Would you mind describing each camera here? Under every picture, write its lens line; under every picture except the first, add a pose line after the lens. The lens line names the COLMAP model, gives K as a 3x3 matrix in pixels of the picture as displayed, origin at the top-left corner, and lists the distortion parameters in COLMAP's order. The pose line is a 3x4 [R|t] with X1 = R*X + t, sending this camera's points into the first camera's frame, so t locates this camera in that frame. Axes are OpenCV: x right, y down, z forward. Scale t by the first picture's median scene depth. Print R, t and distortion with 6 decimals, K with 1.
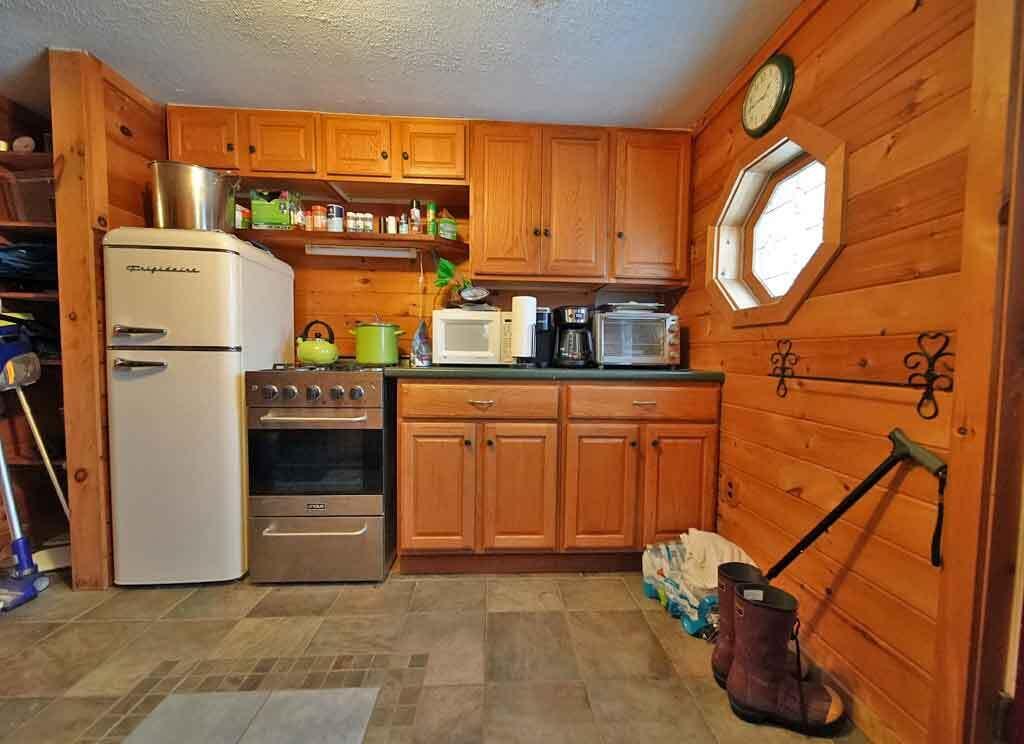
lens RADIAL K [[357.2, 0, 510.9], [0, 357.2, 374.4], [0, 0, 1]] dist [-0.000177, -0.000004]
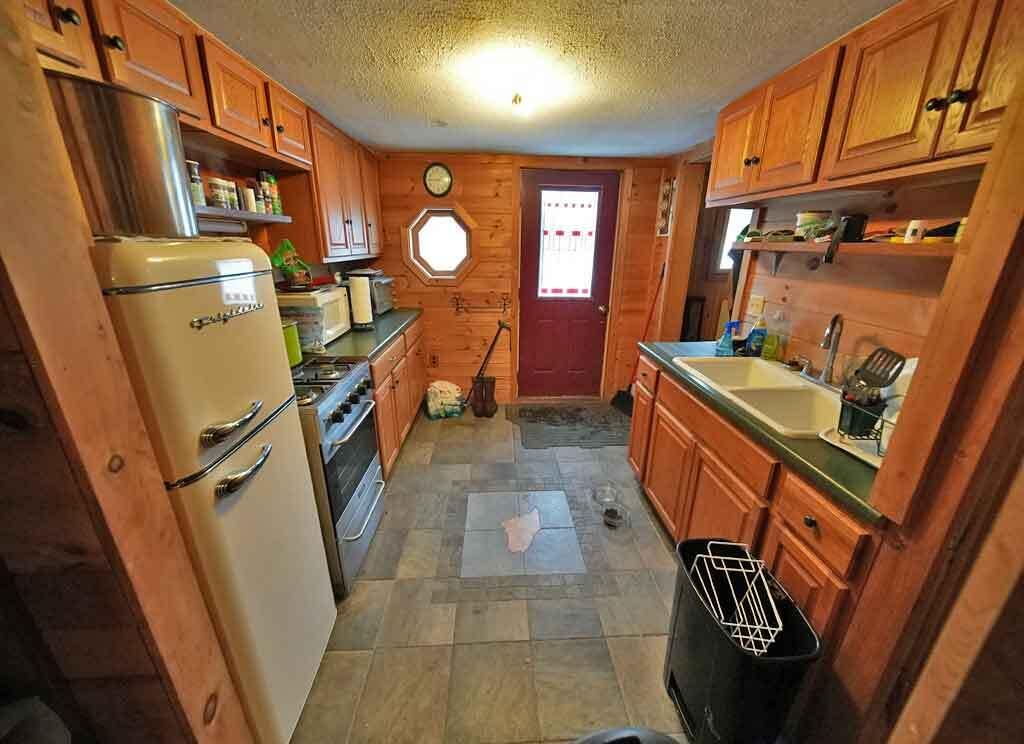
lens RADIAL K [[357.2, 0, 513.9], [0, 357.2, 369.9], [0, 0, 1]] dist [-0.000177, -0.000004]
pose [[-0.001434, -0.348890, 0.937162, -1.697144], [0.038791, 0.936439, 0.348680, -0.428088], [-0.999246, 0.036853, 0.012190, 0.554608]]
